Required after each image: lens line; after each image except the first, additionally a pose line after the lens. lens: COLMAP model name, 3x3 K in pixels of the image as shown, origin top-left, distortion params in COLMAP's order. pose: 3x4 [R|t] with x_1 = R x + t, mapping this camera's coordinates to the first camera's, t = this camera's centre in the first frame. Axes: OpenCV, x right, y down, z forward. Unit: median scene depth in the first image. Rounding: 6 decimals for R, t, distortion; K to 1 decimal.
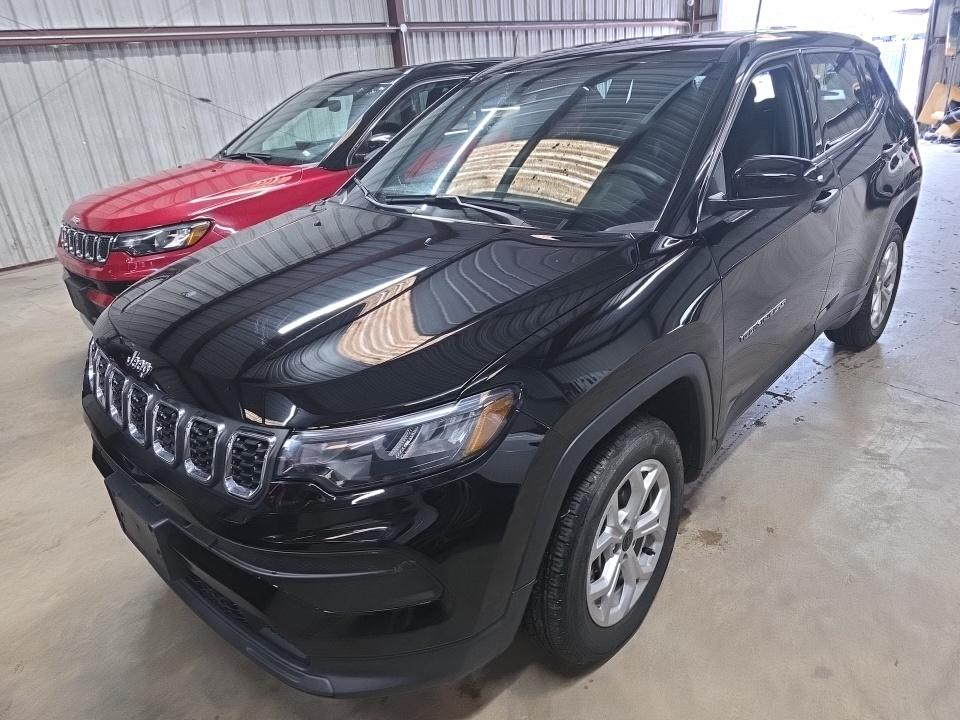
lens RADIAL K [[696.6, 0, 480.0], [0, 696.6, 360.0], [0, 0, 1]] dist [-0.065044, -0.001383]
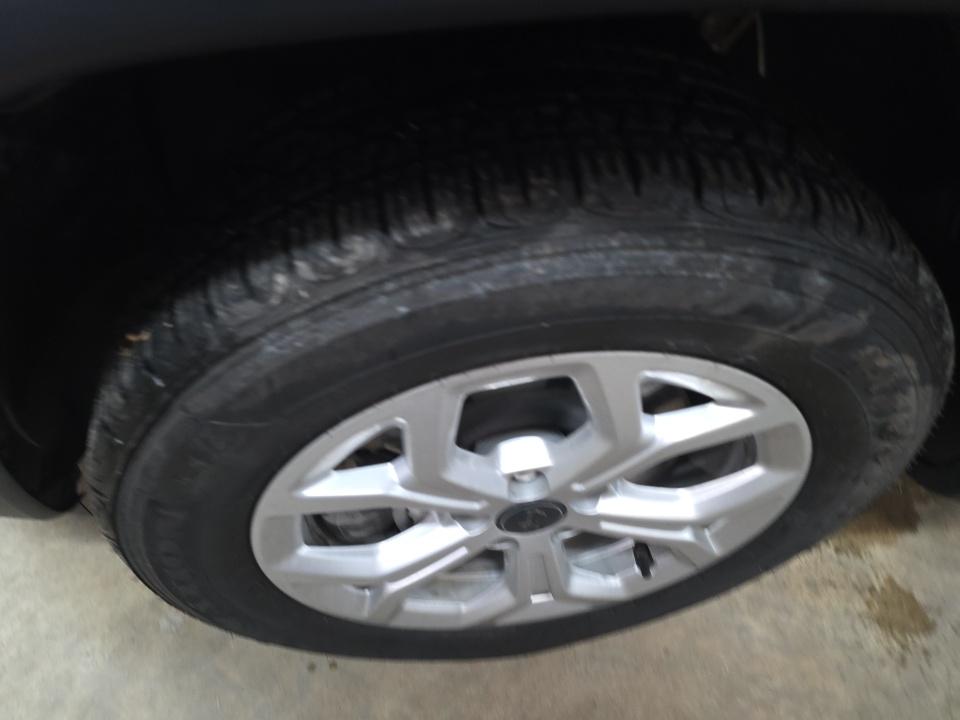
lens RADIAL K [[696.6, 0, 480.0], [0, 696.6, 360.0], [0, 0, 1]] dist [-0.065044, -0.001383]
pose [[0.728779, 0.586595, -0.353252, 0.262614], [-0.364630, 0.769110, 0.524896, 0.045790], [0.579591, -0.253727, 0.774401, 0.752192]]
